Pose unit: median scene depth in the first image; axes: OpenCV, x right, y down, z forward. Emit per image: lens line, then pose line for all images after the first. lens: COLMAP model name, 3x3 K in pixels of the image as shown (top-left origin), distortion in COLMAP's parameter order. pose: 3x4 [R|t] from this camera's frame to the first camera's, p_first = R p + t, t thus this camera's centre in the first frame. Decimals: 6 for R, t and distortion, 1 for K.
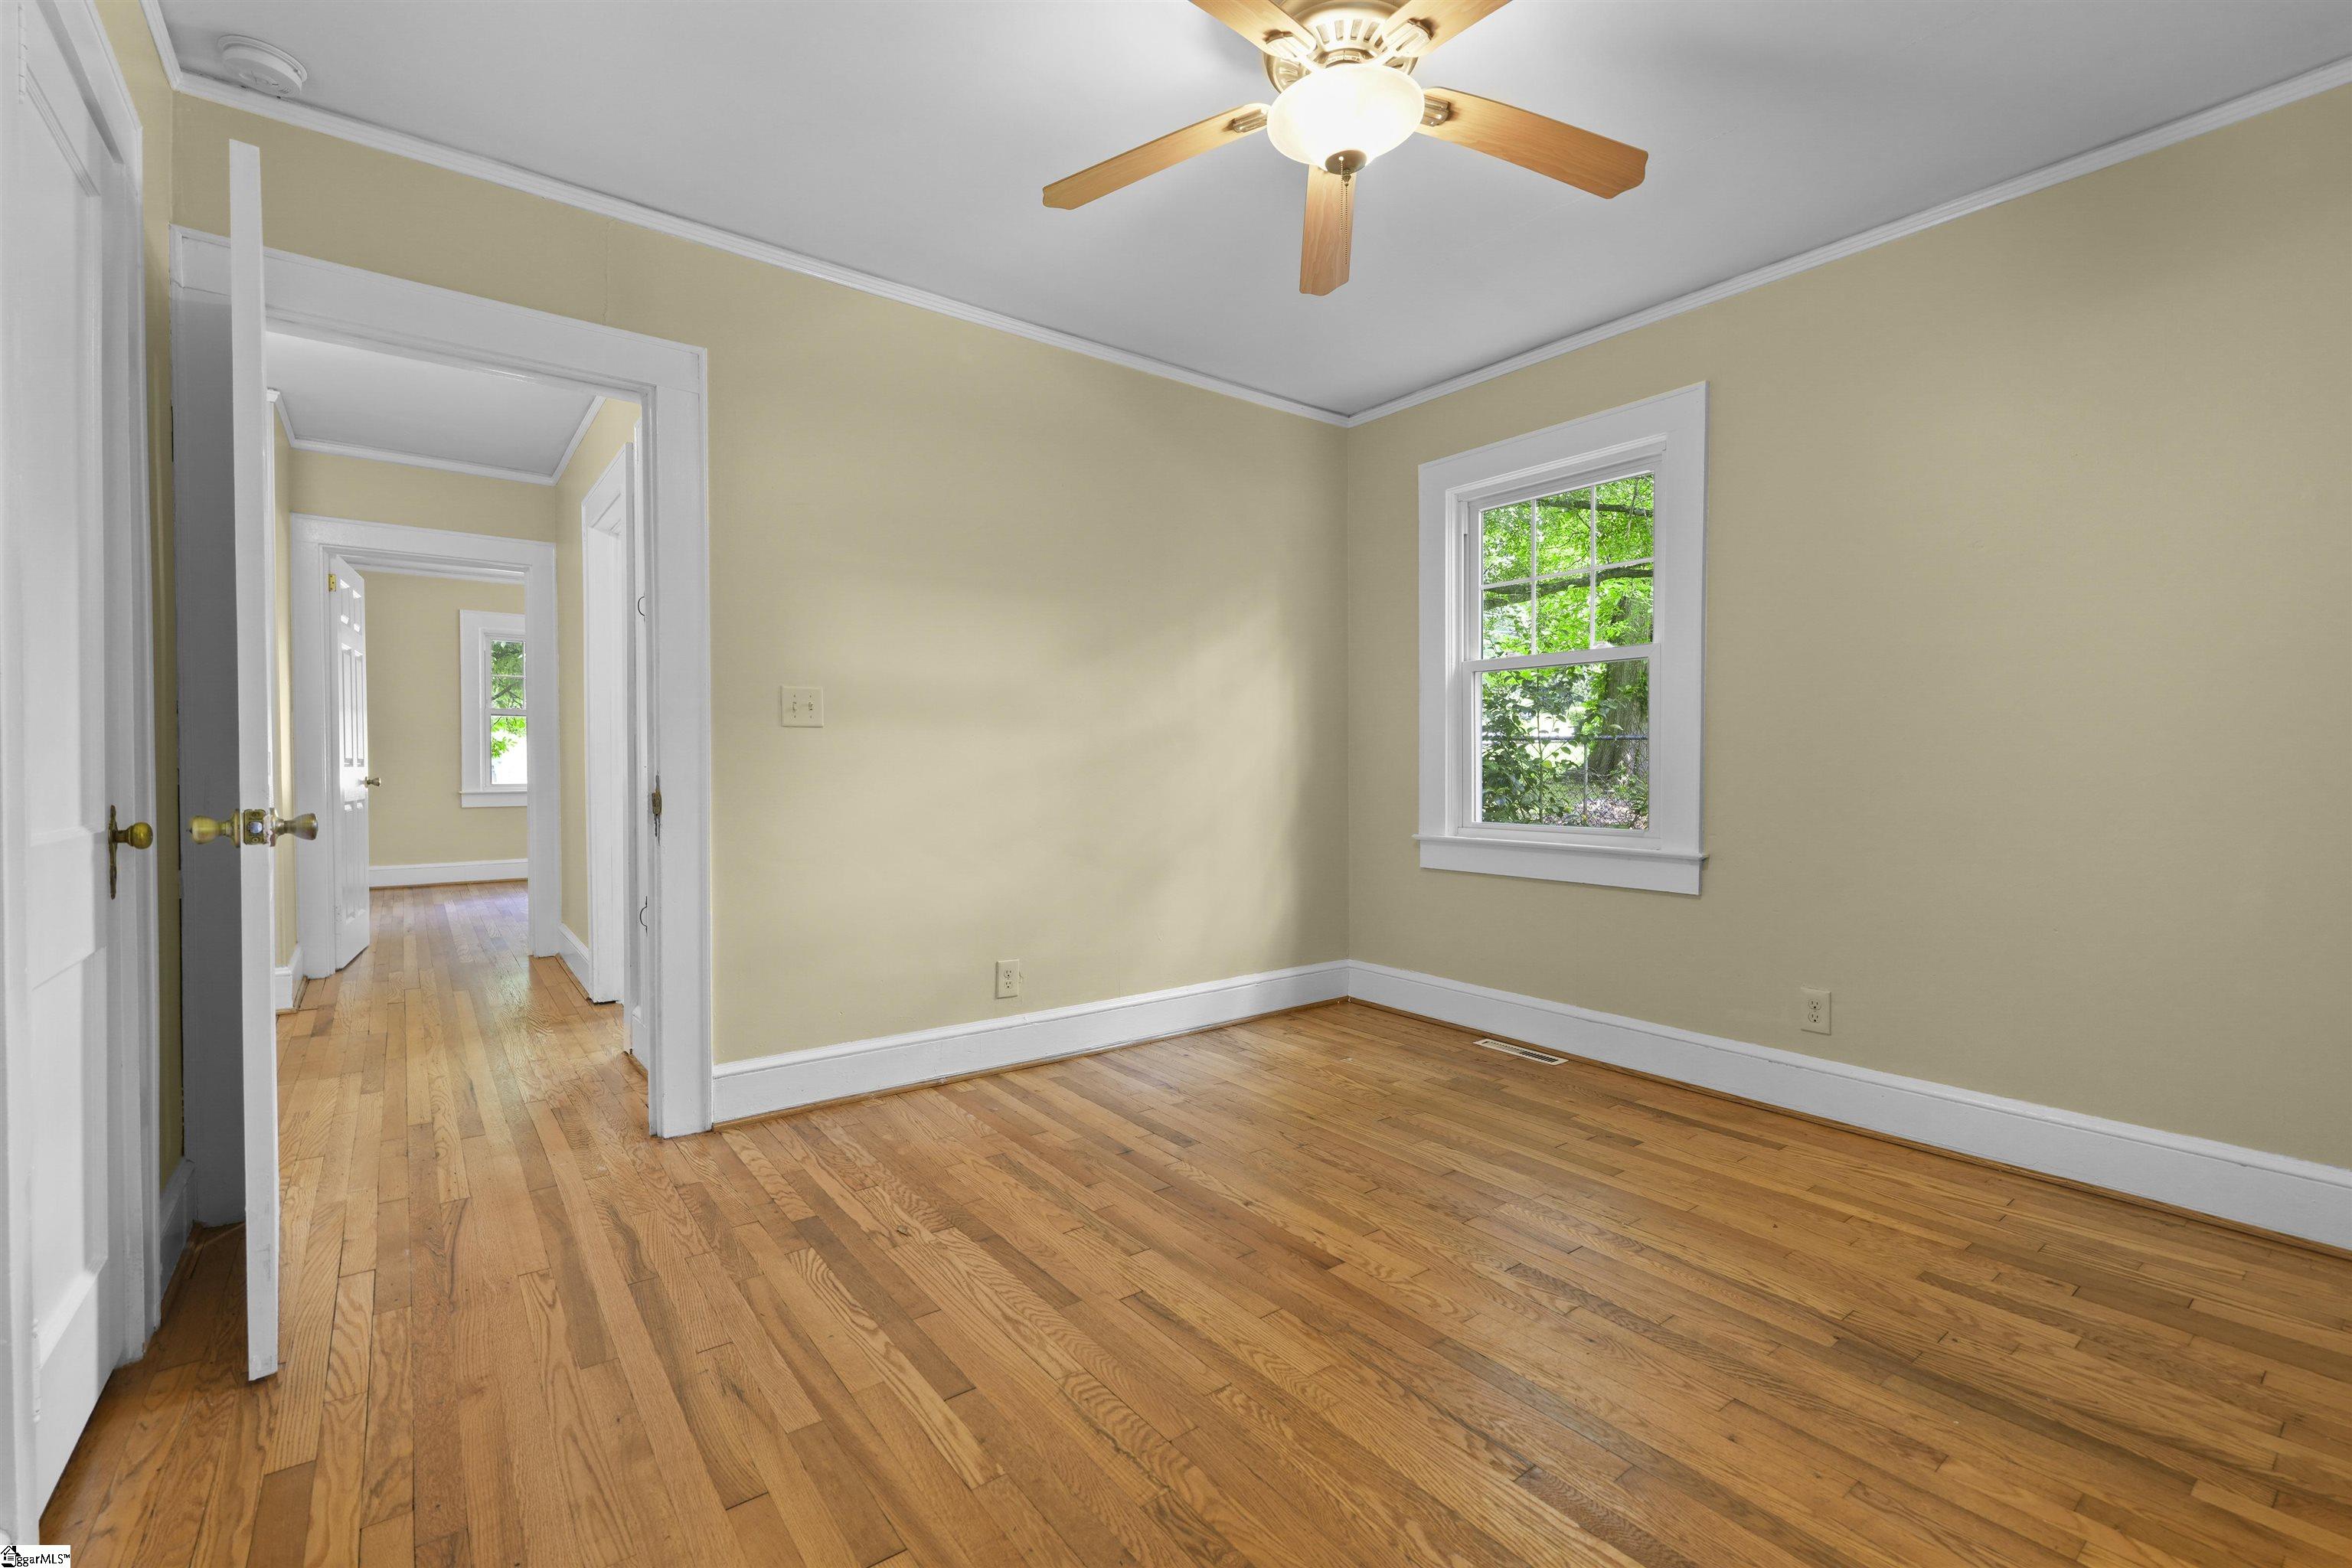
lens RADIAL K [[1024.0, 0, 1176.0], [0, 1024.0, 784.0], [0, 0, 1]] dist [0.001859, -0.000048]
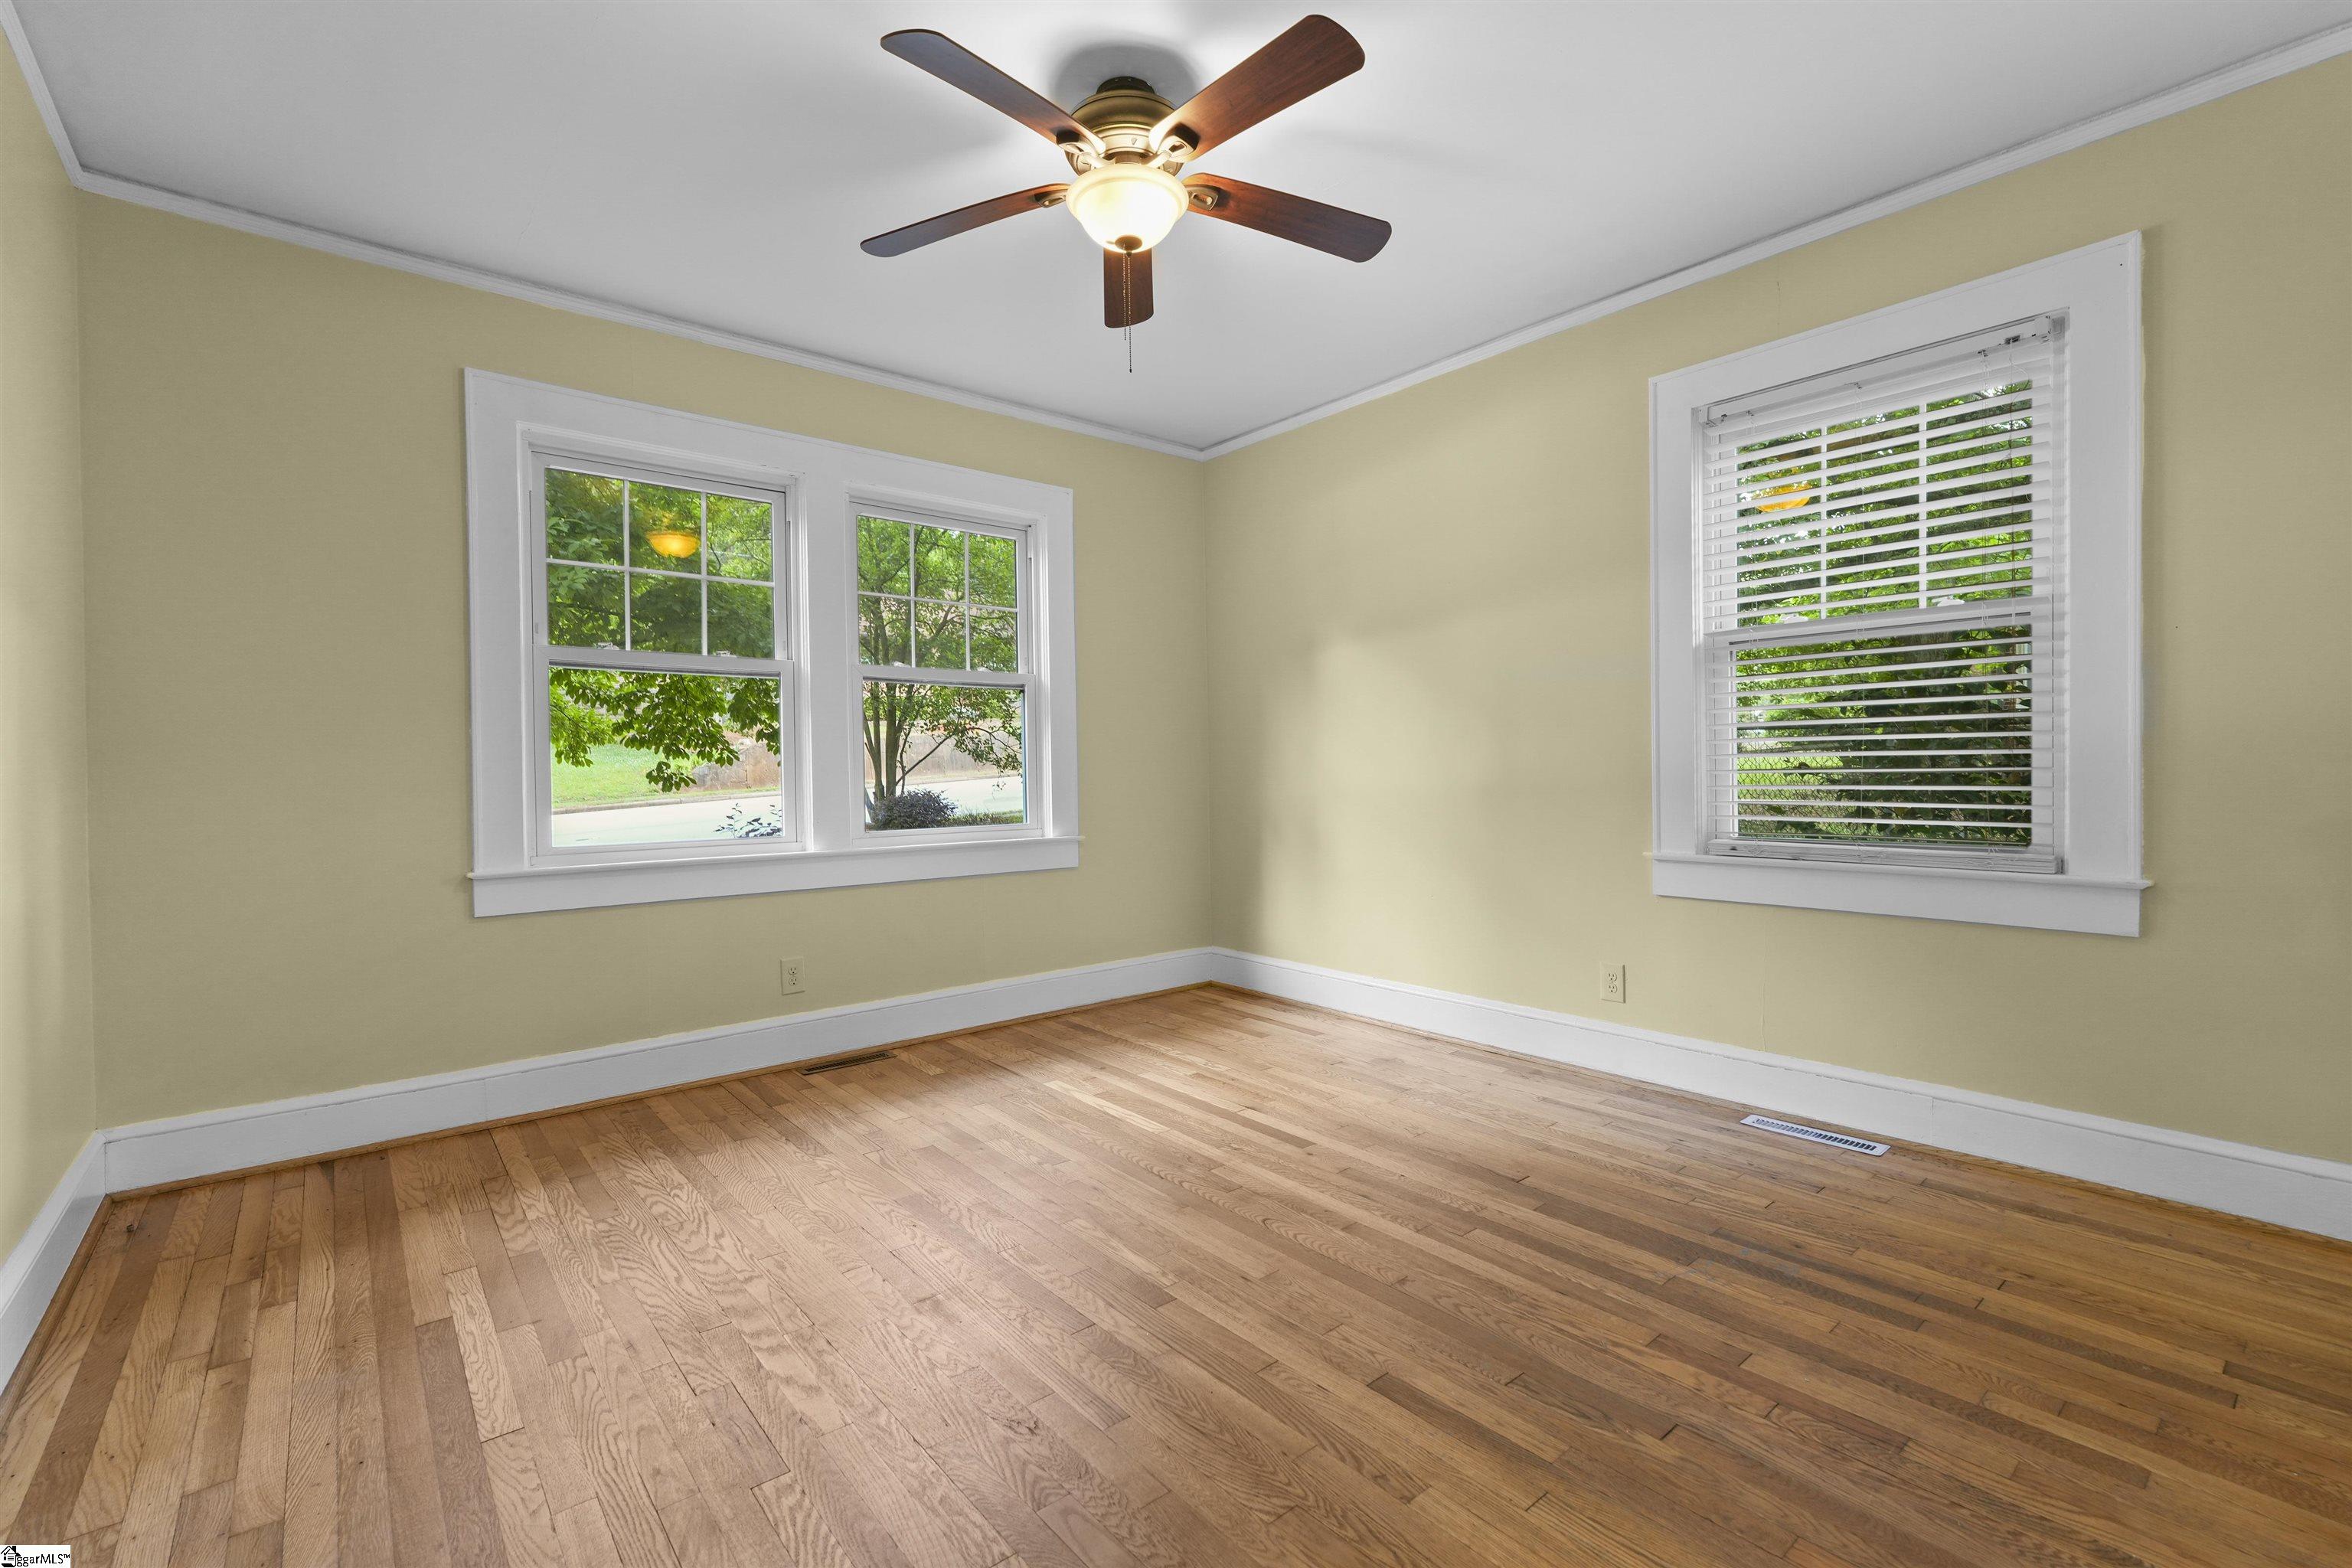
lens RADIAL K [[1009.7, 0, 1176.9], [0, 1009.7, 782.3], [0, 0, 1]] dist [0.002211, 0.000348]
pose [[0.998537, -0.013977, 0.052228, -0.294241], [0.014330, 0.999877, -0.006389, -0.008419], [-0.052132, 0.007128, 0.998615, 0.442553]]
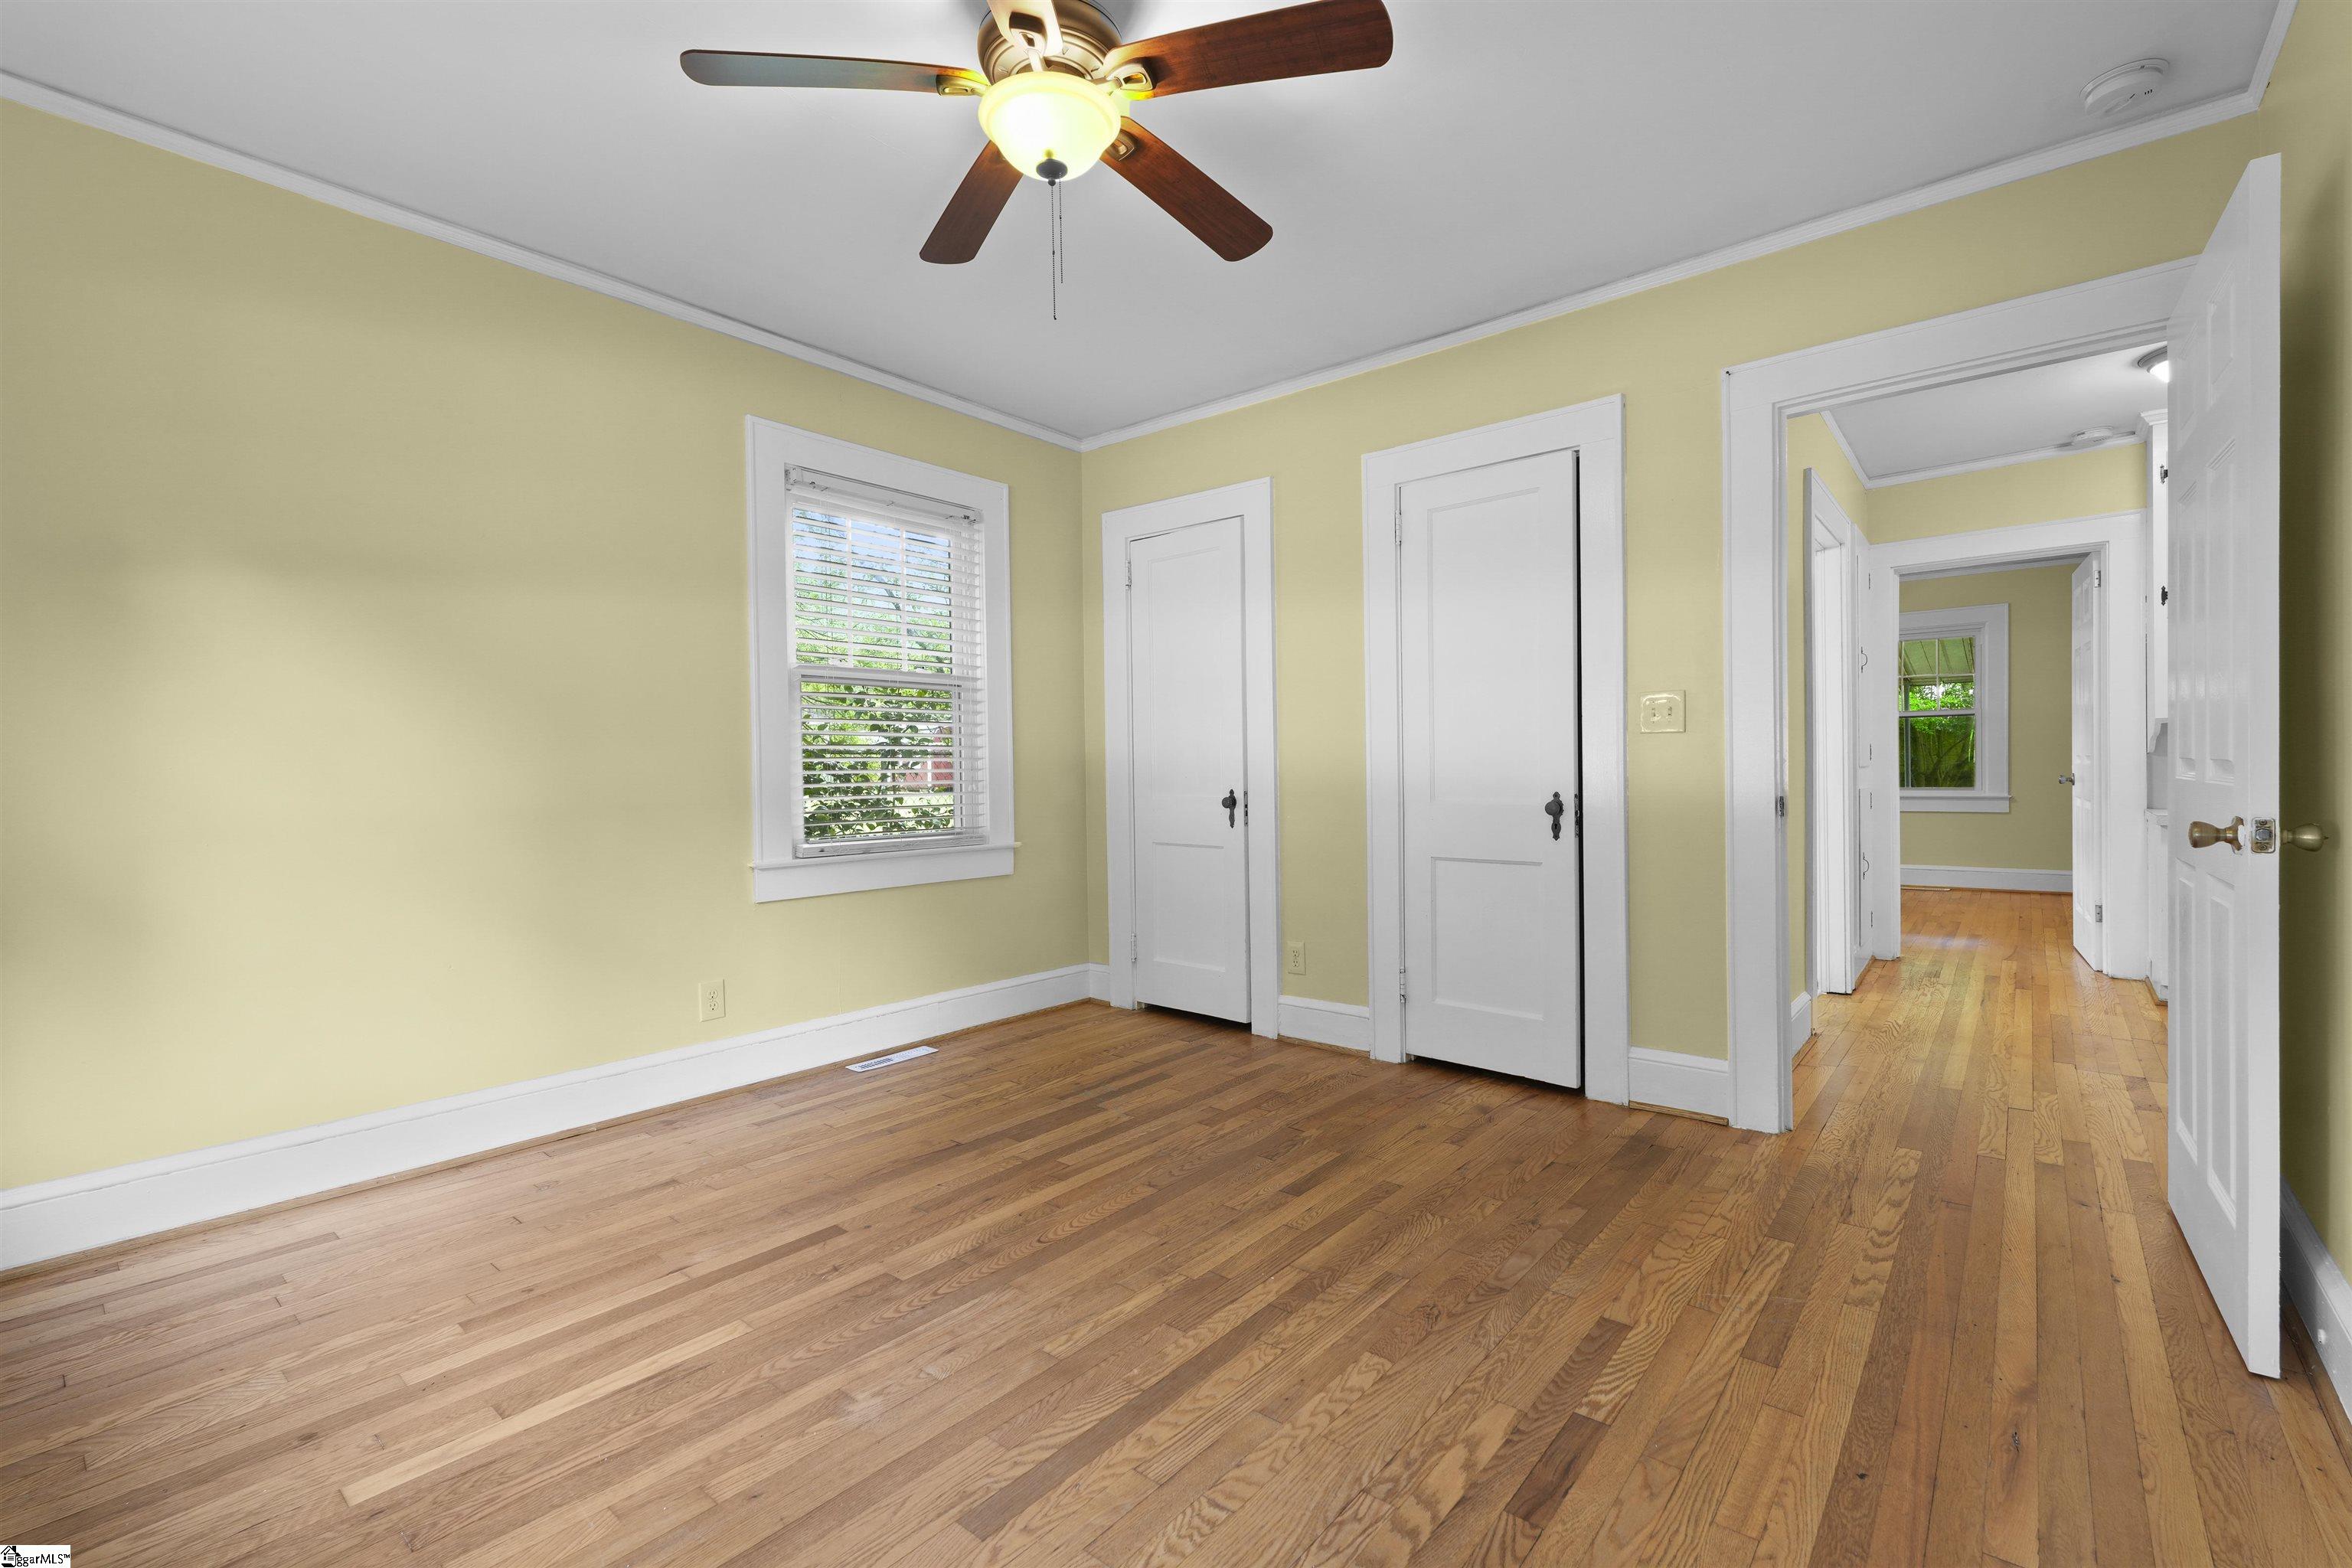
lens RADIAL K [[1009.7, 0, 1176.9], [0, 1009.7, 782.3], [0, 0, 1]] dist [0.002211, 0.000348]
pose [[-0.216915, -0.010045, 0.976139, -1.122202], [0.031481, 0.999355, 0.017279, -0.034524], [-0.975683, 0.034478, -0.216459, 1.493488]]
